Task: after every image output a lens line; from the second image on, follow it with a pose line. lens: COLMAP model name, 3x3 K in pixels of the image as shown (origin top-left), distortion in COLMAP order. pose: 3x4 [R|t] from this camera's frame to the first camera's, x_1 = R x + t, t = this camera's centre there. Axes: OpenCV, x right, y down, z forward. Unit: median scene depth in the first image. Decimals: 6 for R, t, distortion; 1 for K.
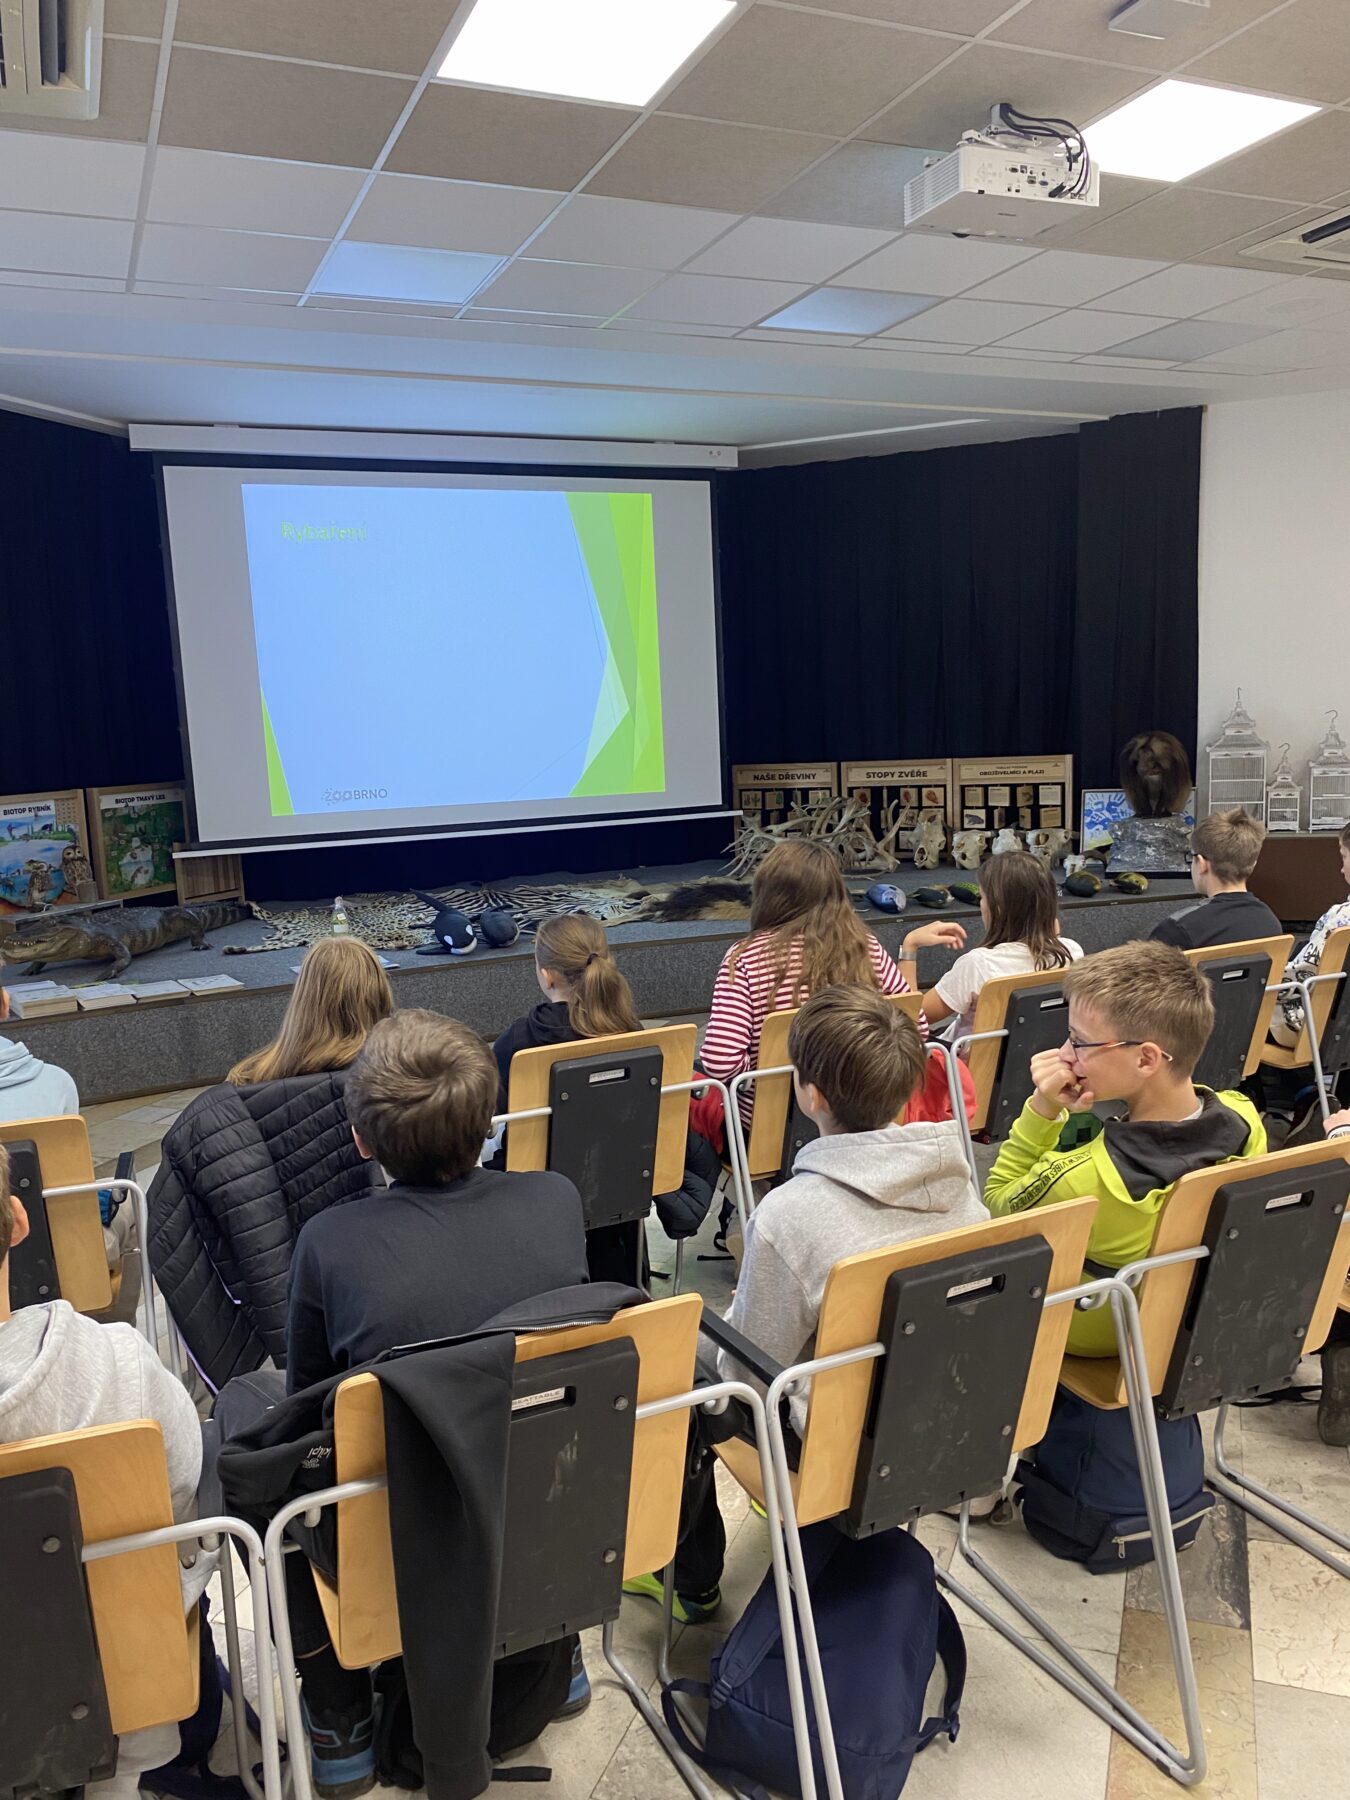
lens RADIAL K [[1373.6, 0, 675.0], [0, 1373.6, 900.0], [0, 0, 1]] dist [0.204571, -0.464392]
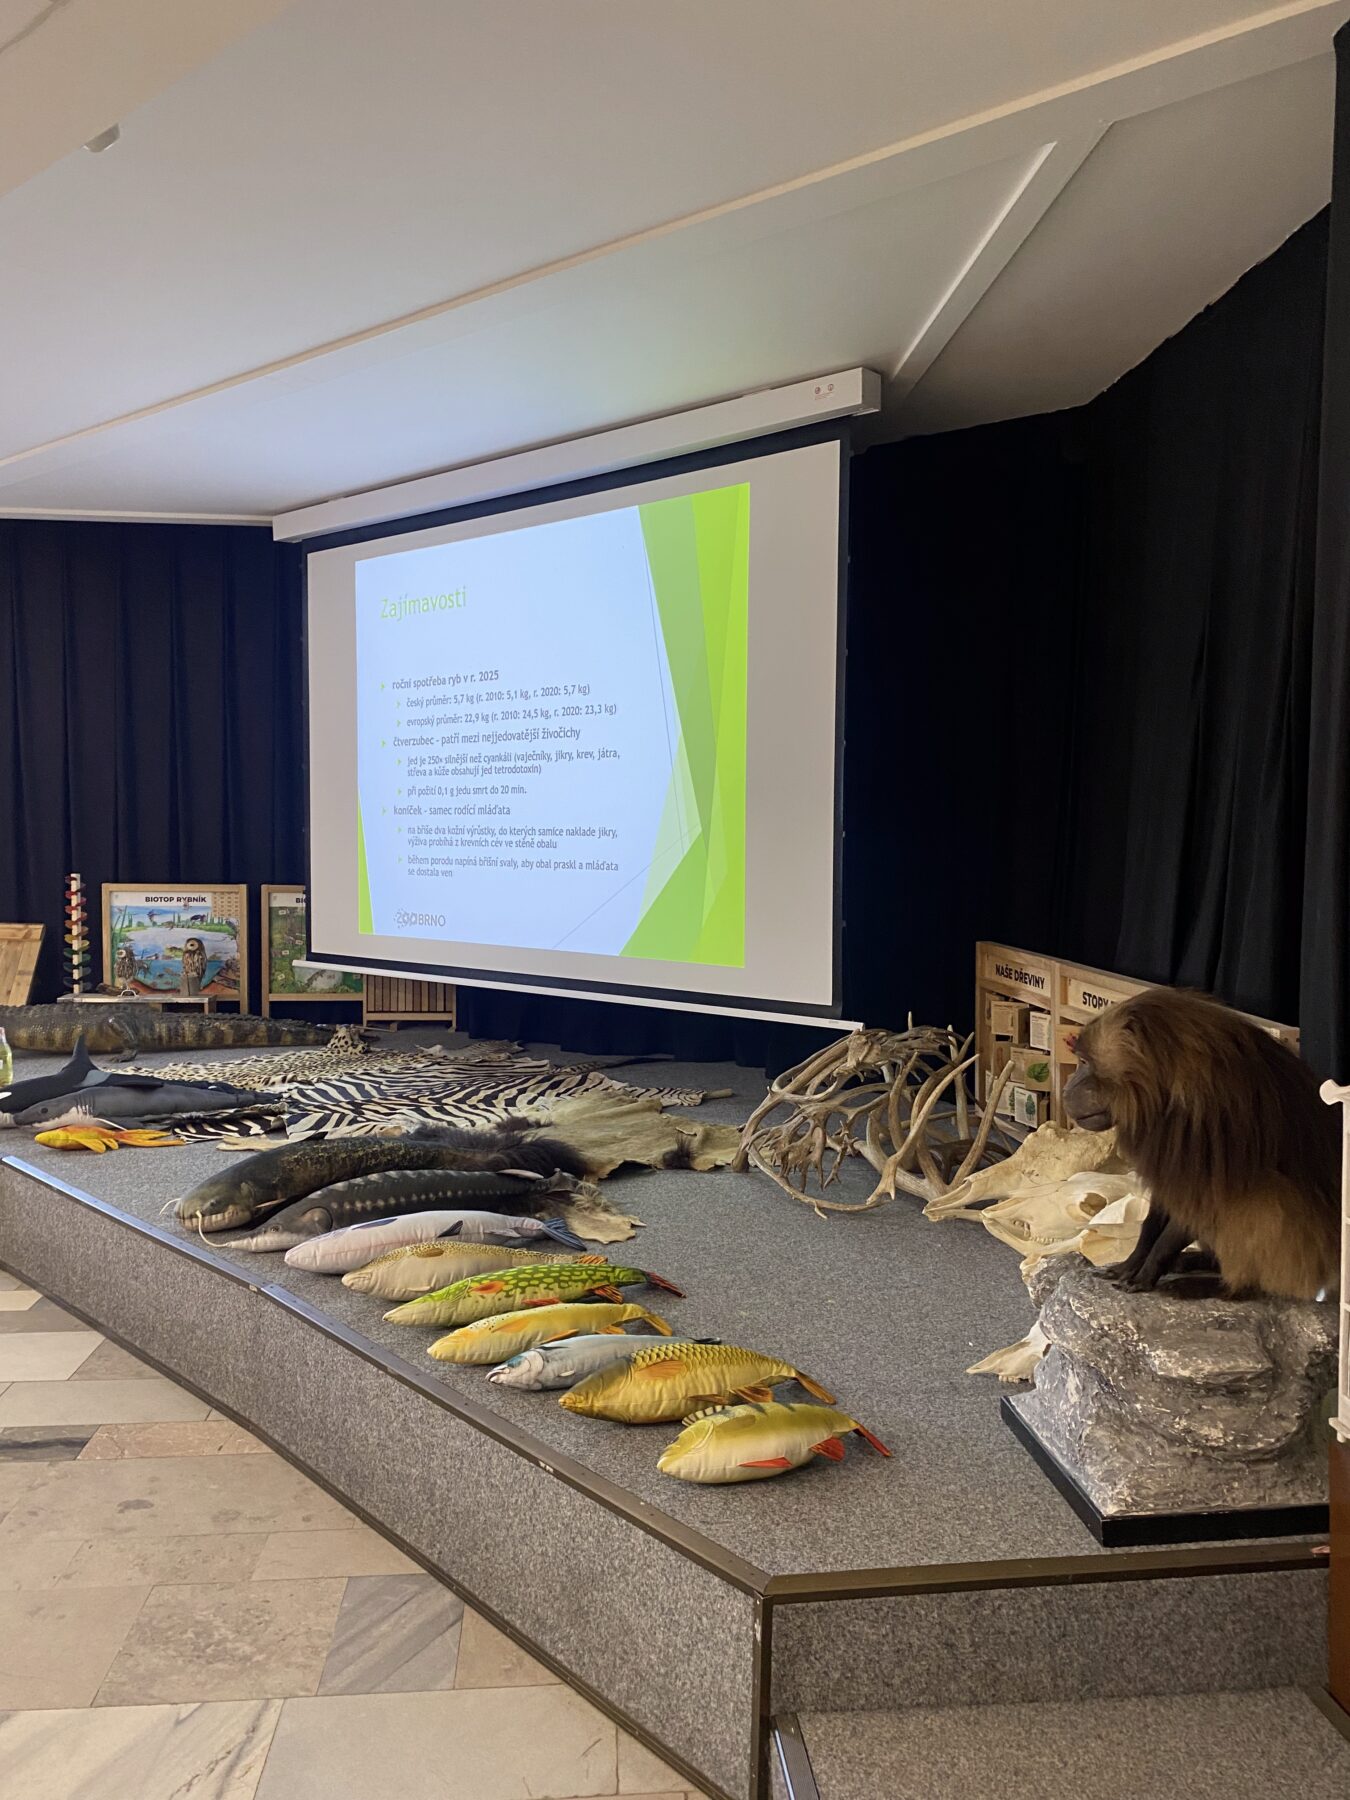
lens RADIAL K [[1373.6, 0, 675.0], [0, 1373.6, 900.0], [0, 0, 1]] dist [0.204571, -0.464392]
pose [[0.433727, 0.092254, -0.896309, 0.586746], [-0.149833, 0.988280, 0.029216, -0.138456], [0.888499, 0.121625, 0.442466, 0.804174]]
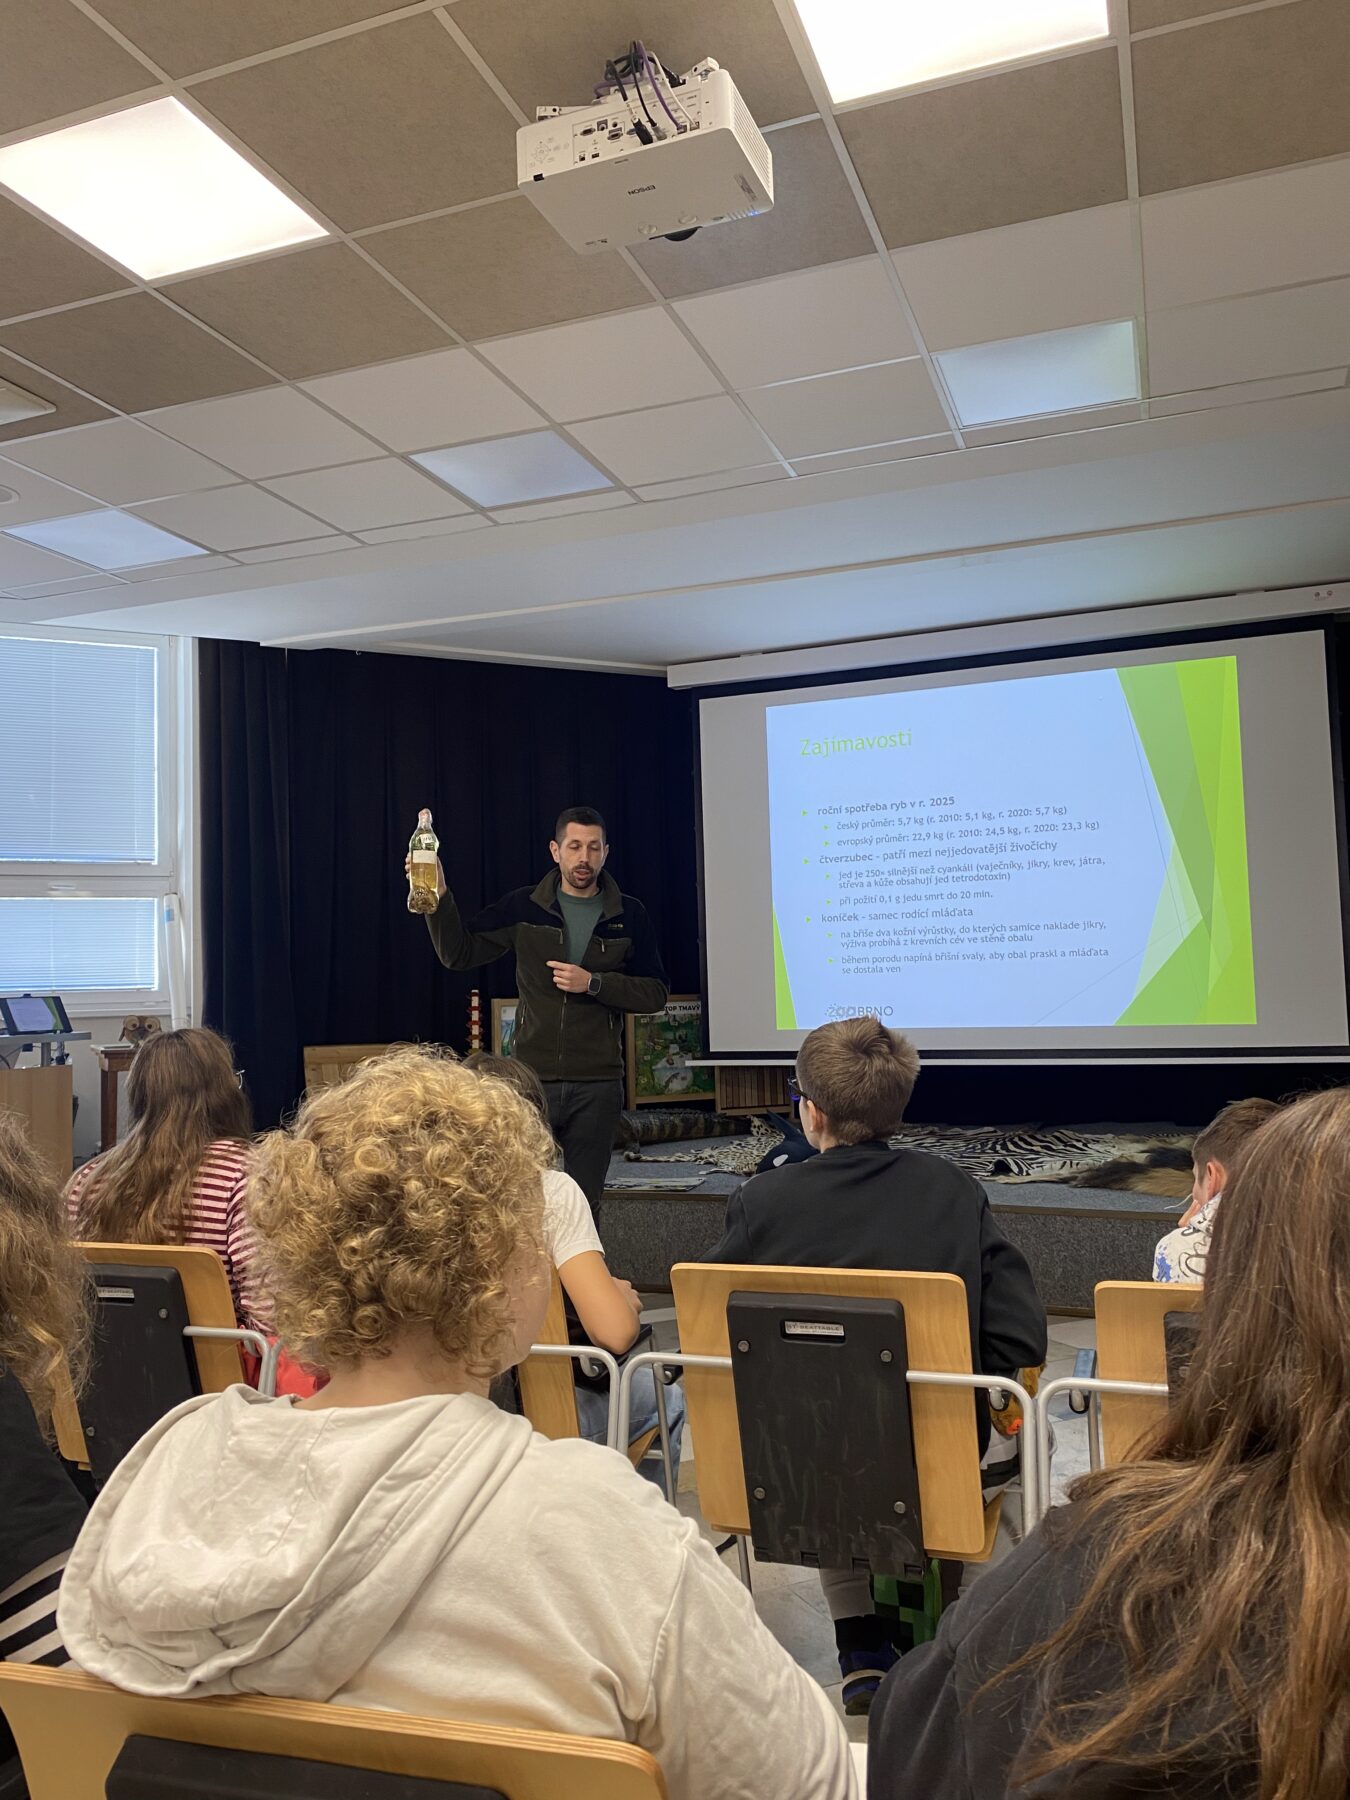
lens RADIAL K [[1373.6, 0, 675.0], [0, 1373.6, 900.0], [0, 0, 1]] dist [0.204571, -0.464392]
pose [[0.721867, -0.021864, -0.691686, 0.340026], [-0.098617, 0.986050, -0.134088, -0.013144], [0.684969, 0.165006, 0.709641, 0.252098]]
